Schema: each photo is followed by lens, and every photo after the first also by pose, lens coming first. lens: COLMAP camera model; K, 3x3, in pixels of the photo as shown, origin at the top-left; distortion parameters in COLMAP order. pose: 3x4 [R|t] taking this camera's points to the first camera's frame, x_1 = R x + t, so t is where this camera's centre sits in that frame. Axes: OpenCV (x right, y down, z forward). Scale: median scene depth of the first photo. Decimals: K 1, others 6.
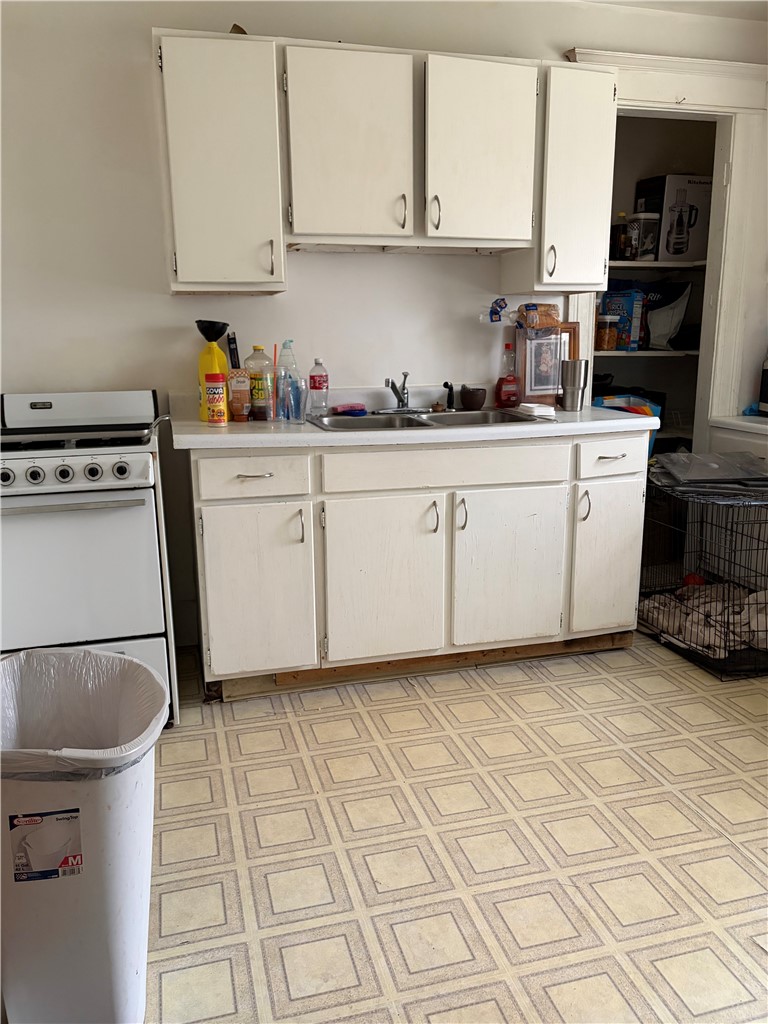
lens RADIAL K [[761.2, 0, 376.4], [0, 761.2, 513.7], [0, 0, 1]] dist [0.083676, -0.083695]
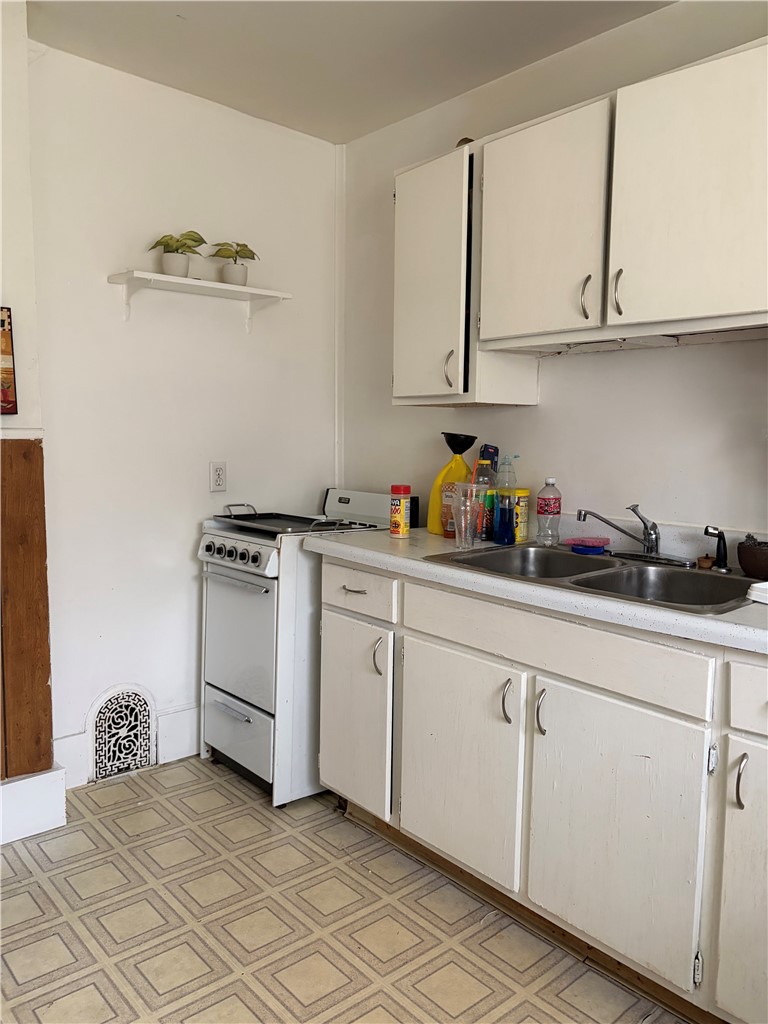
lens RADIAL K [[761.2, 0, 376.4], [0, 761.2, 513.7], [0, 0, 1]] dist [0.083676, -0.083695]
pose [[0.452253, 0.114152, -0.884554, 0.661423], [-0.220833, 0.975226, 0.012946, -0.154541], [0.864118, 0.189484, 0.466258, 0.525769]]
